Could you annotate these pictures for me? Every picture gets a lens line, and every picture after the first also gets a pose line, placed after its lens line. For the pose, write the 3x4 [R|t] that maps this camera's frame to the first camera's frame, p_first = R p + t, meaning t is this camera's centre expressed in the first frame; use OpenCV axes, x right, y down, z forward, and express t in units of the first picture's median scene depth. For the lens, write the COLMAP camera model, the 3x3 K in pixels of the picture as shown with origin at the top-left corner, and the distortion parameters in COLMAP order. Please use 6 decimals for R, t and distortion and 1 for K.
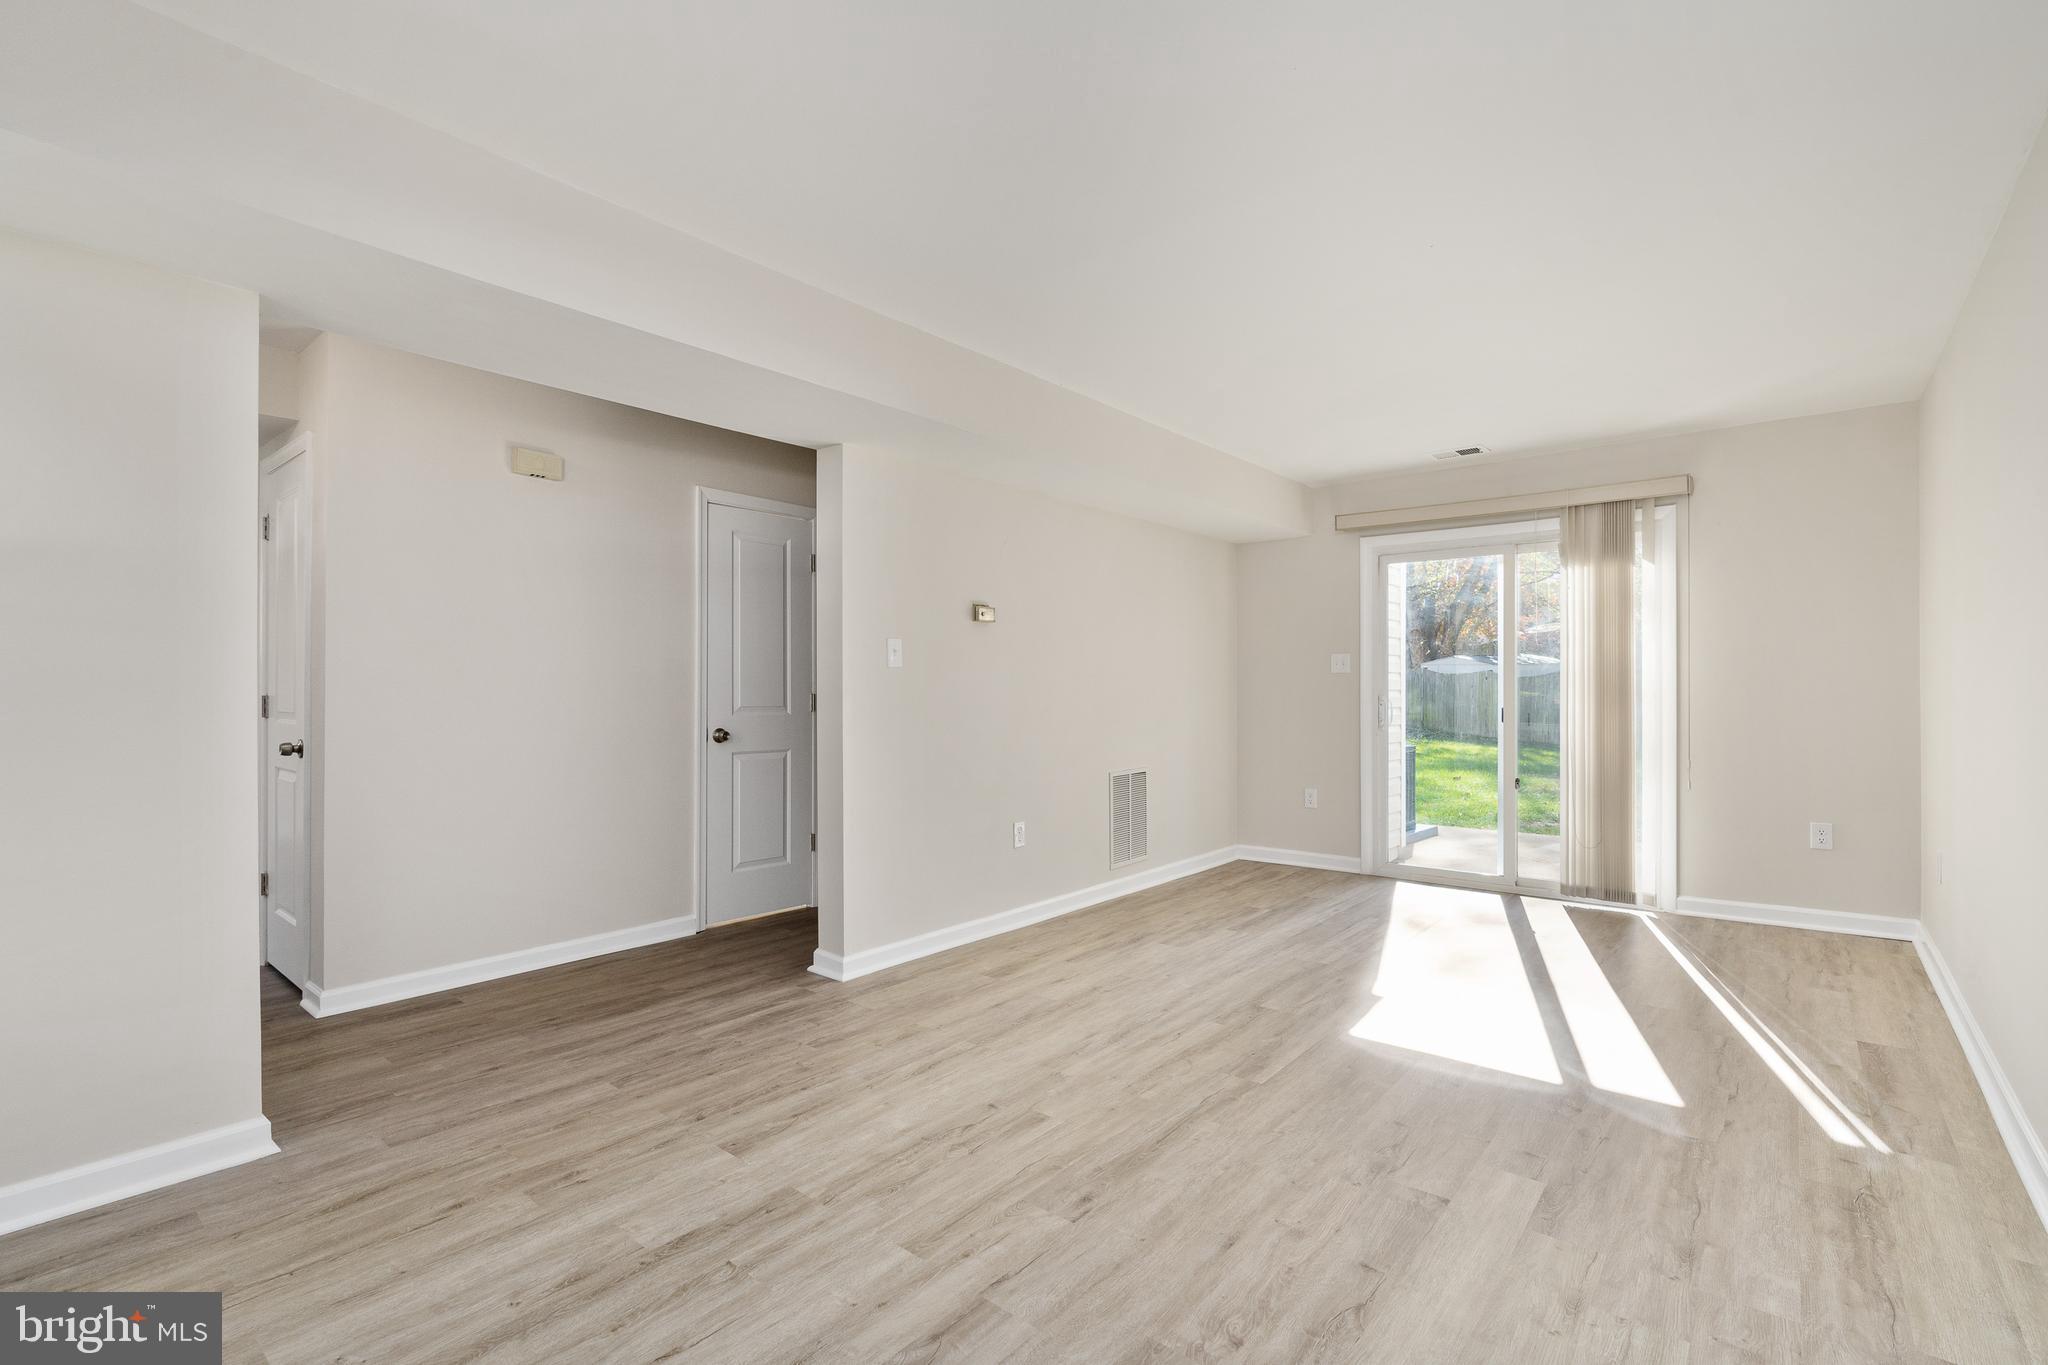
lens RADIAL K [[935.6, 0, 1017.7], [0, 935.6, 687.7], [0, 0, 1]] dist [-0.012767, 0.006070]
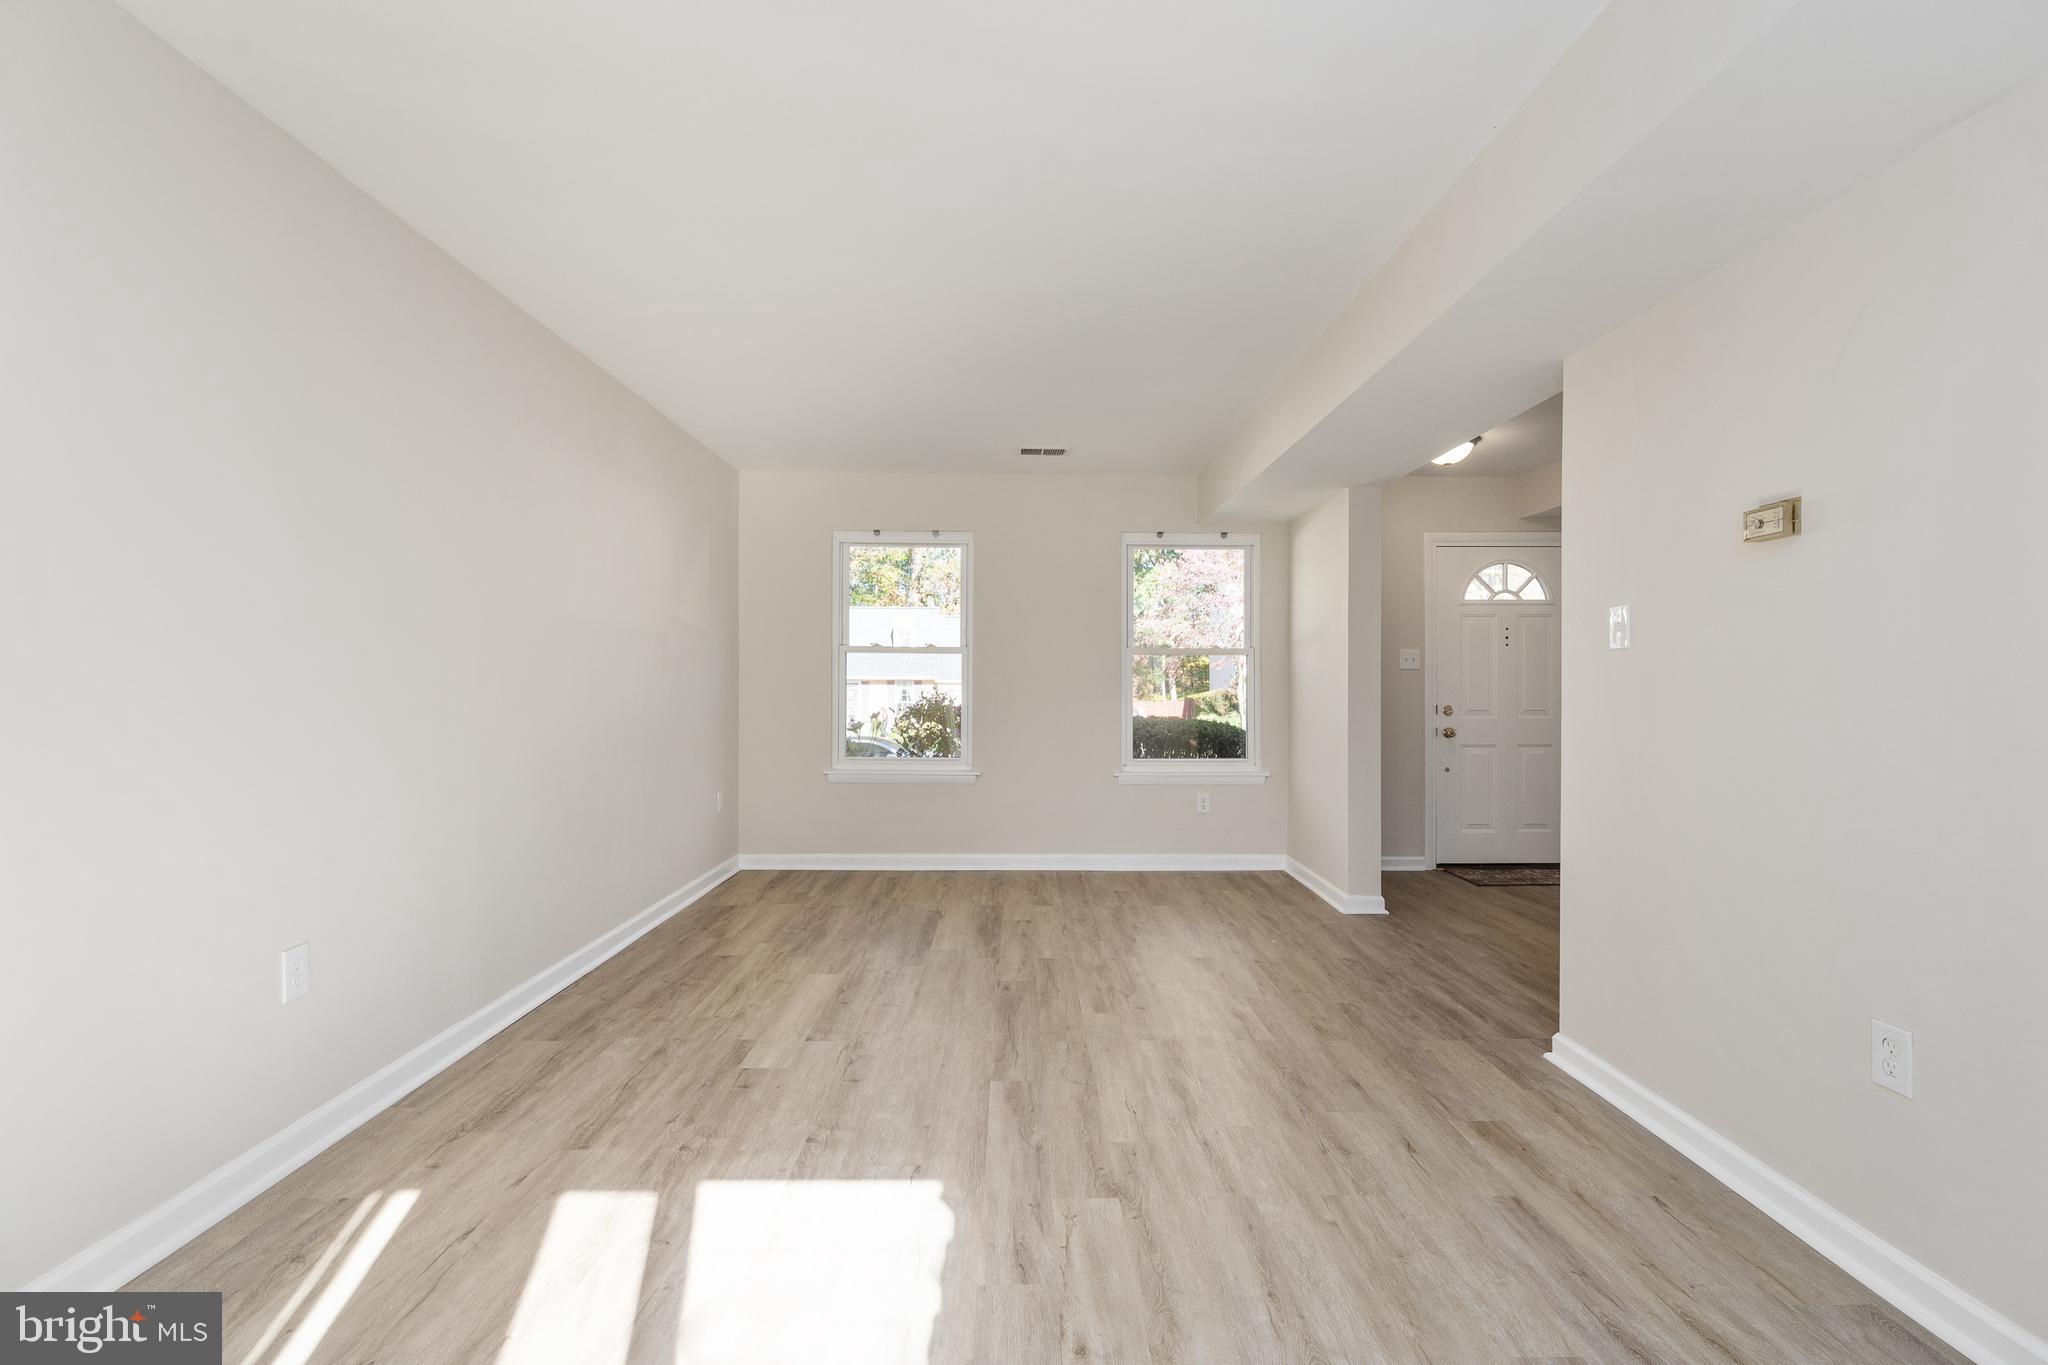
lens RADIAL K [[935.6, 0, 1037.4], [0, 935.6, 682.6], [0, 0, 1]] dist [-0.012767, 0.006070]
pose [[-0.752947, -0.000932, -0.658081, 0.633651], [0.000056, 0.999999, -0.001480, 0.003013], [0.658082, -0.001151, -0.752946, 1.286818]]
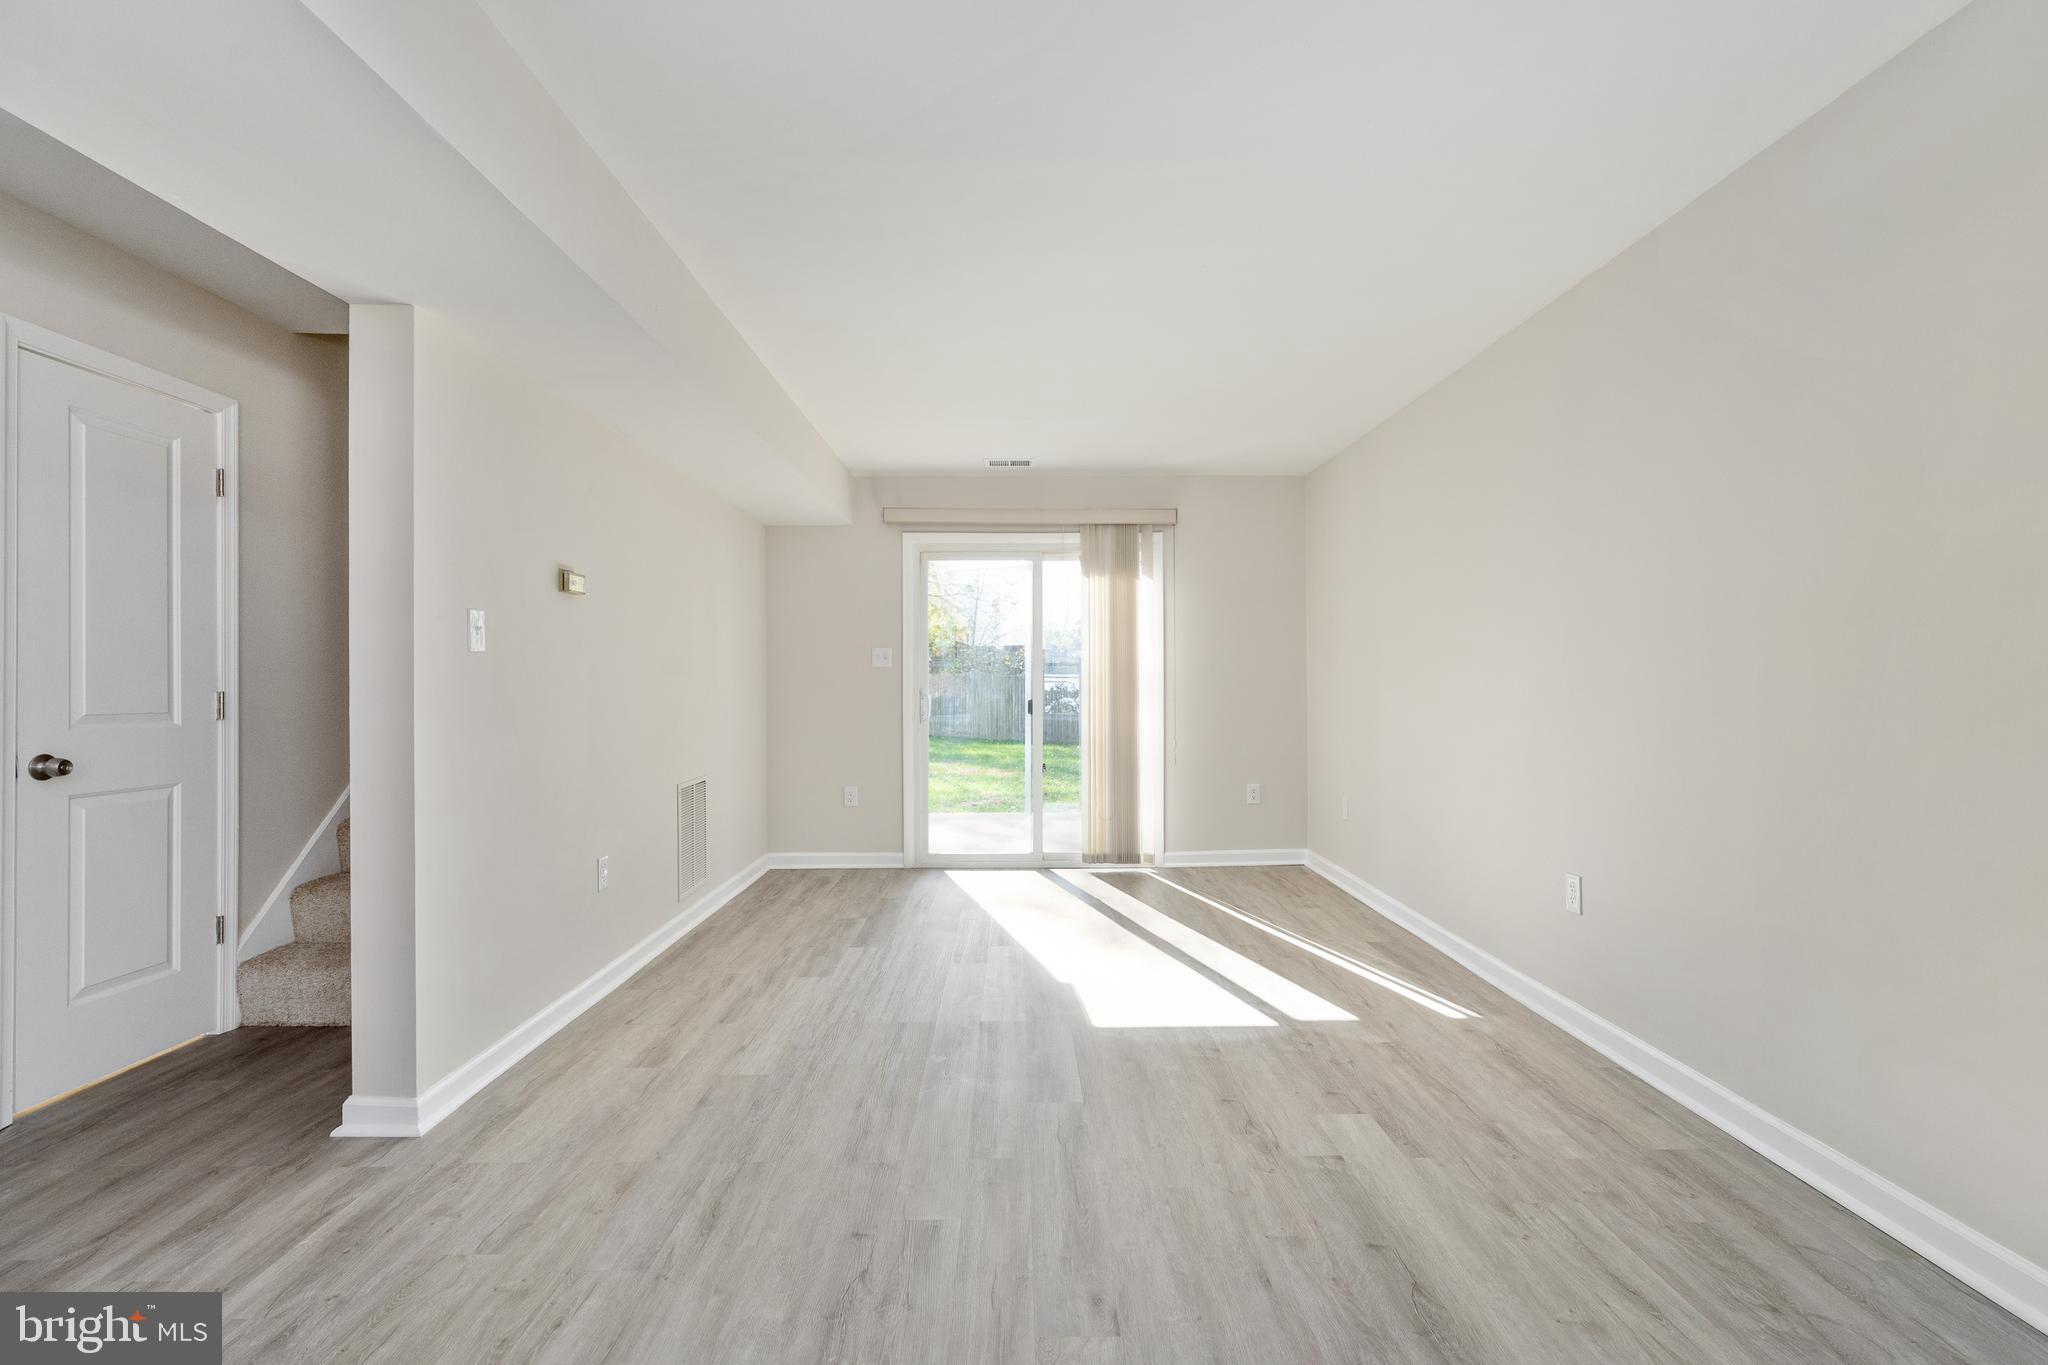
lens RADIAL K [[935.6, 0, 1030.9], [0, 935.6, 675.7], [0, 0, 1]] dist [-0.012767, 0.006070]
pose [[0.756059, 0.004530, 0.654488, -0.286326], [0.001285, 0.999964, -0.008405, 0.002335], [-0.654502, 0.007196, 0.756026, 0.232220]]
